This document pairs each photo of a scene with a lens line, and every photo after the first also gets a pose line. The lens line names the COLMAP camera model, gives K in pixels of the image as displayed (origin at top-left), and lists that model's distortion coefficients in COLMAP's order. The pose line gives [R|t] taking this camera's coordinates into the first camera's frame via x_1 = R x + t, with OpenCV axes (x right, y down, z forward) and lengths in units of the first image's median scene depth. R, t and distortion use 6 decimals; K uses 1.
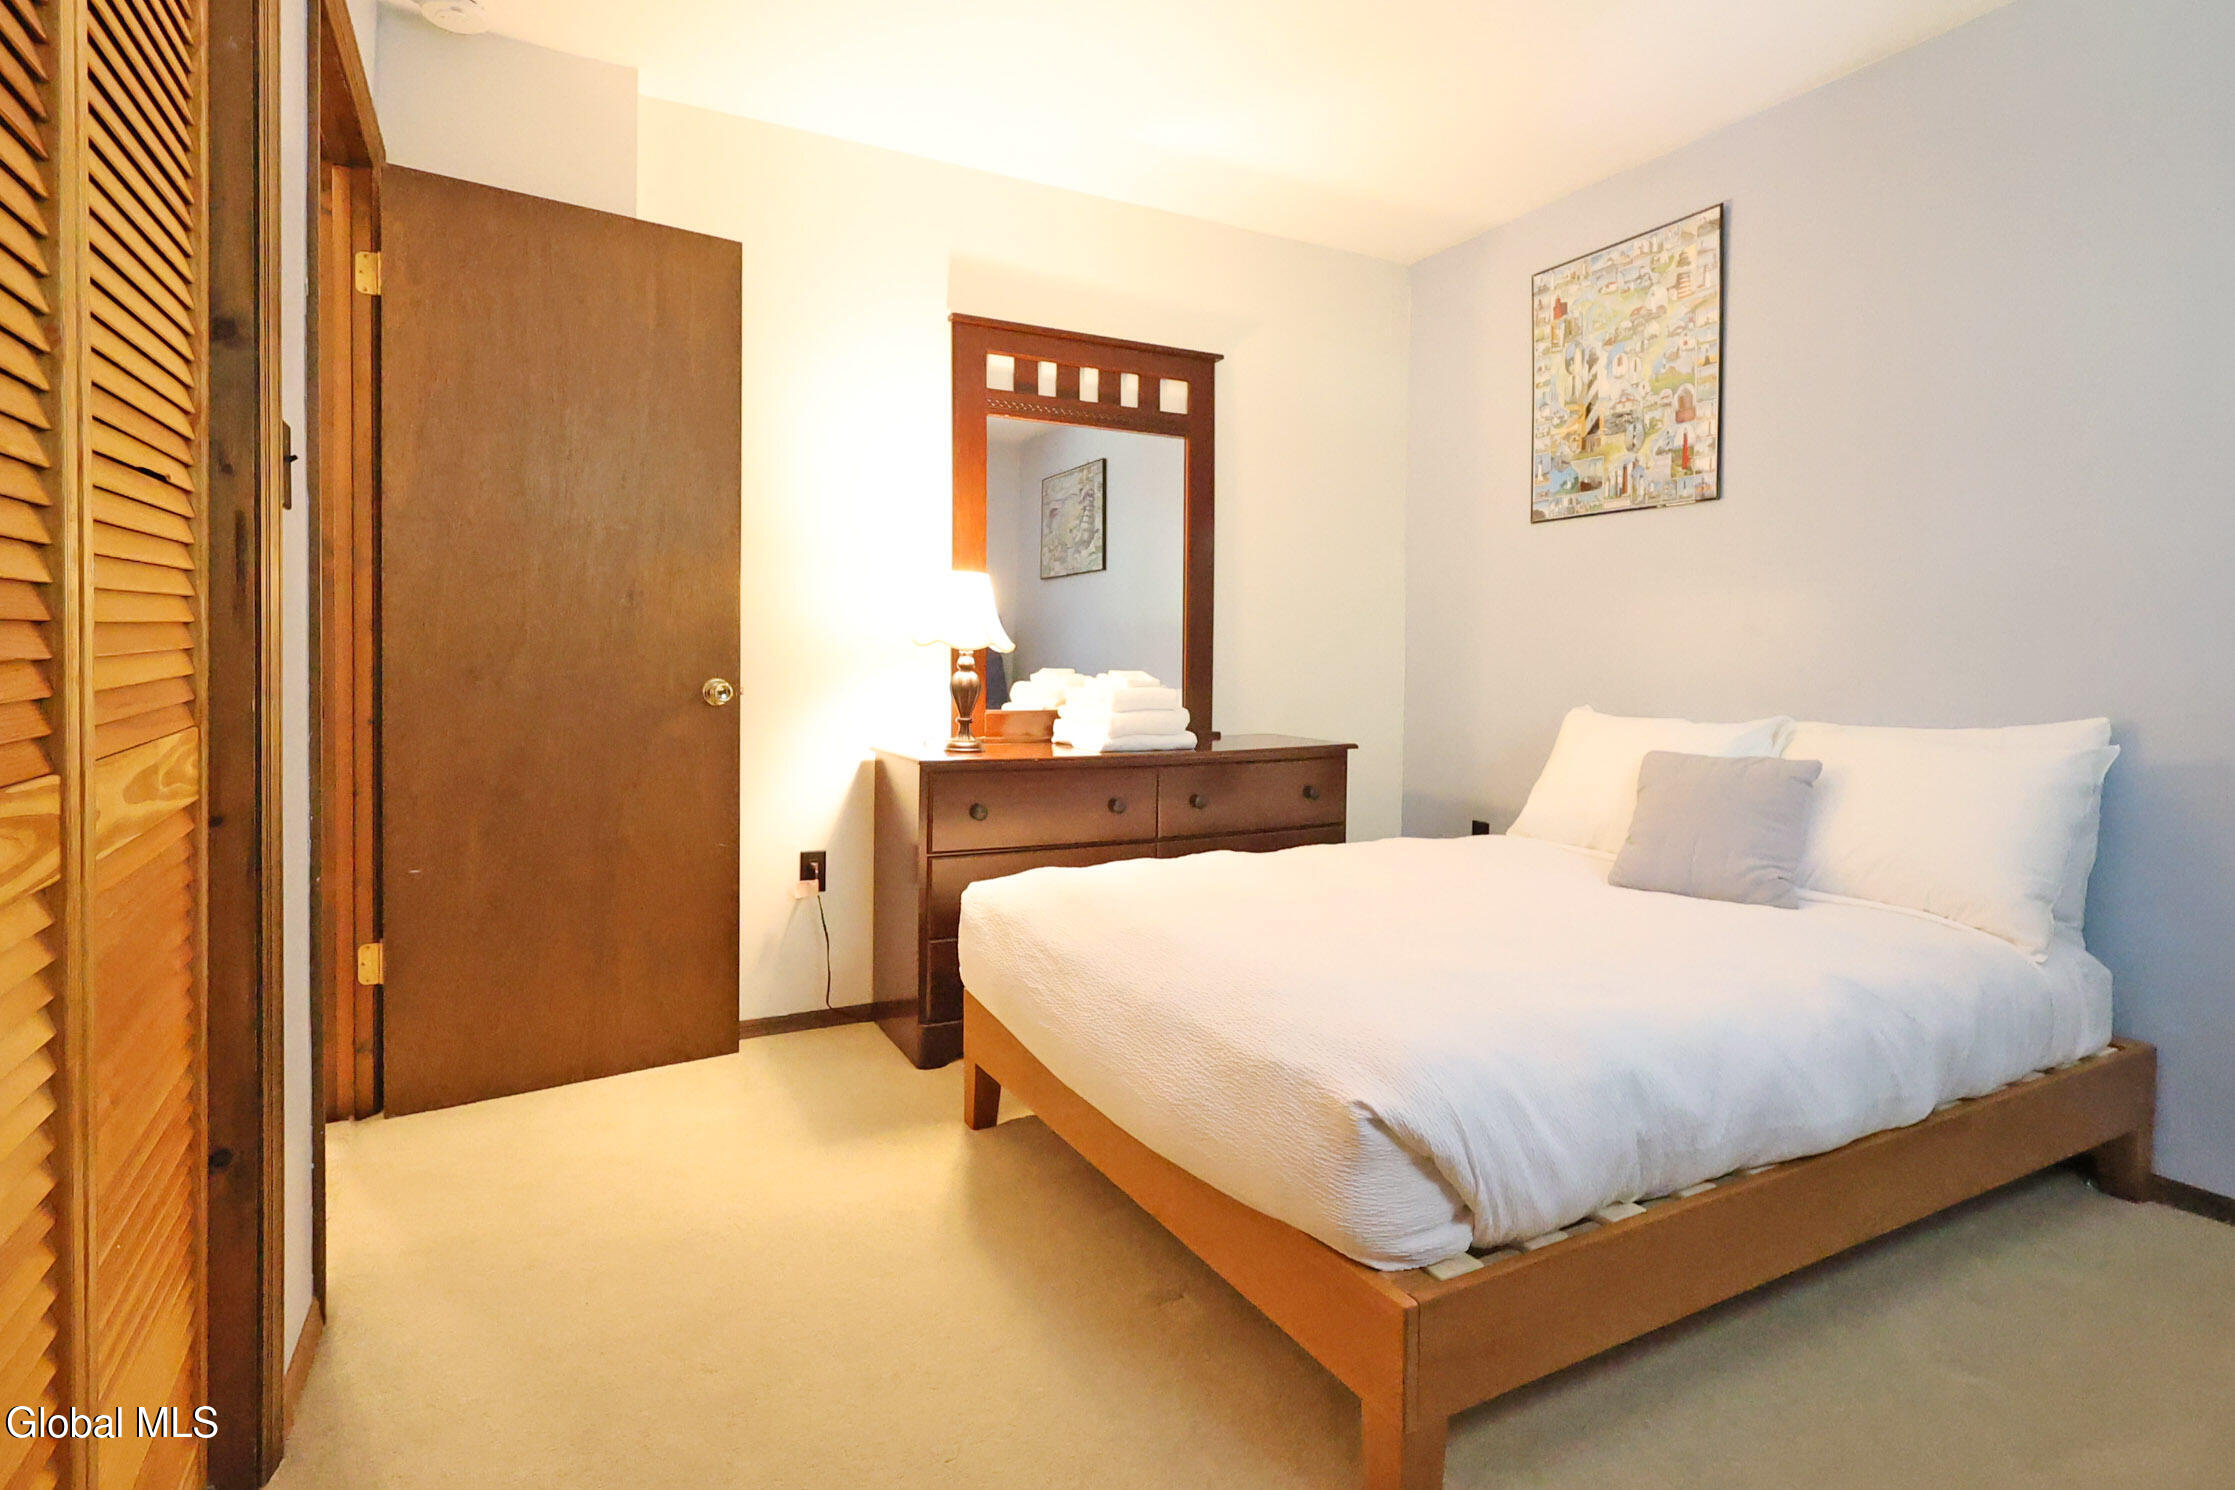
lens RADIAL K [[1102.7, 0, 1117.5], [0, 1102.7, 745.0], [0, 0, 1]] dist [0.000801, 0.000041]
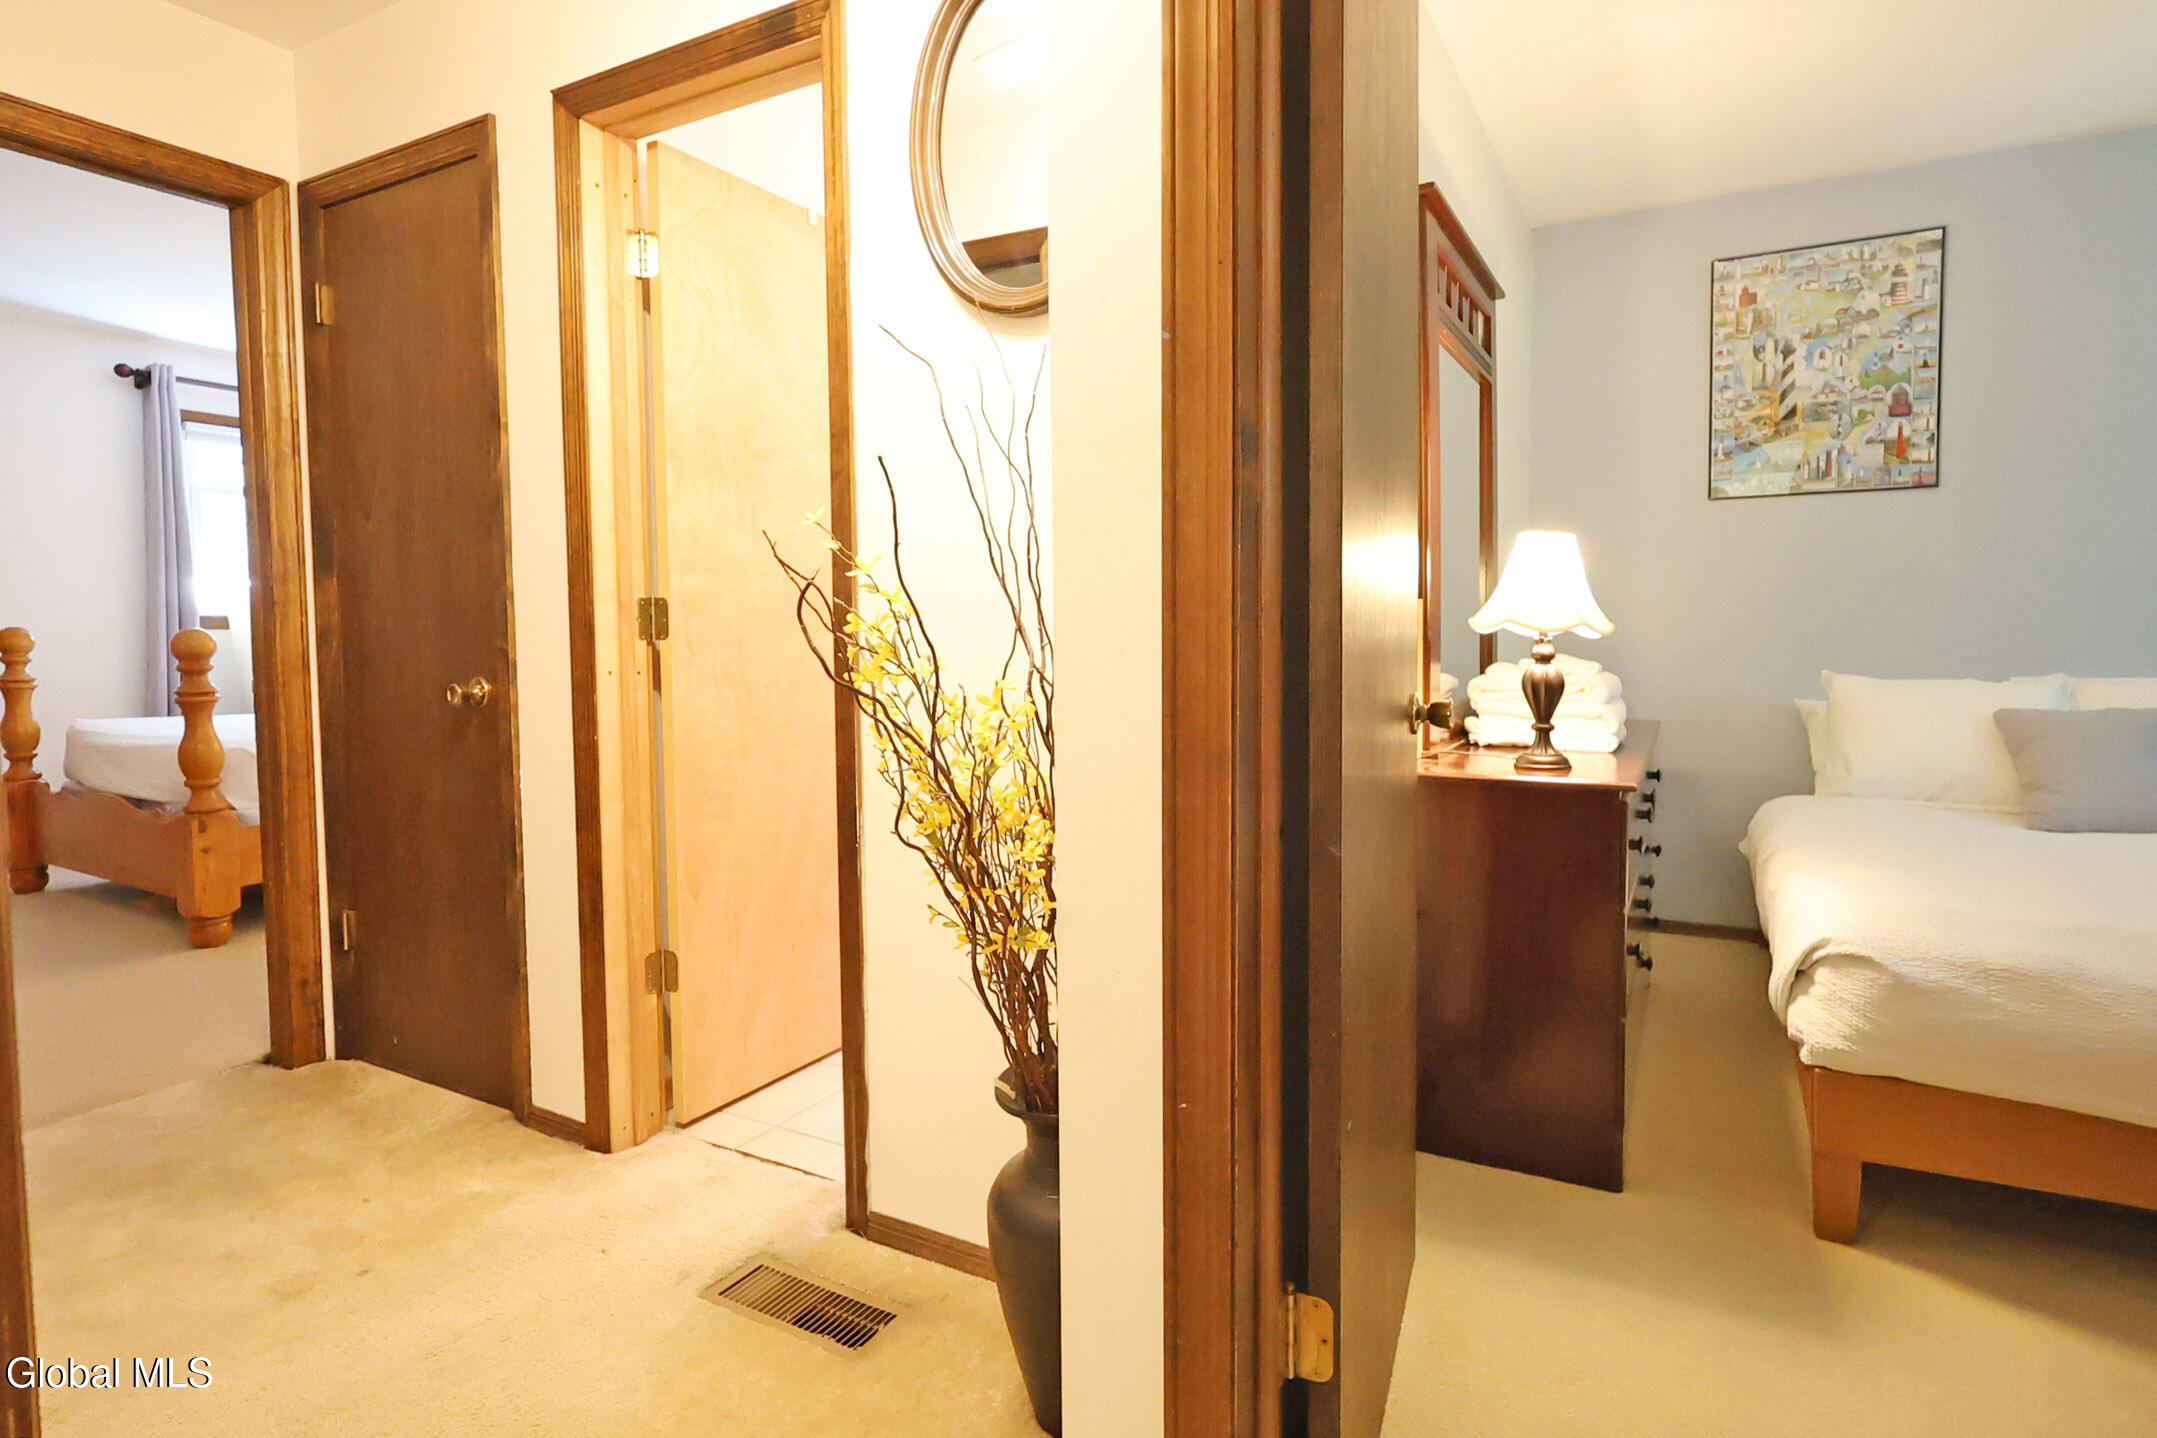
lens RADIAL K [[1064.2, 0, 1078.5], [0, 1064.2, 719.0], [0, 0, 1]] dist [0.000801, 0.000041]
pose [[0.820183, -0.072828, 0.567447, -0.789455], [0.065044, 0.997304, 0.033984, -0.073213], [-0.568392, 0.009036, 0.822708, 0.564850]]
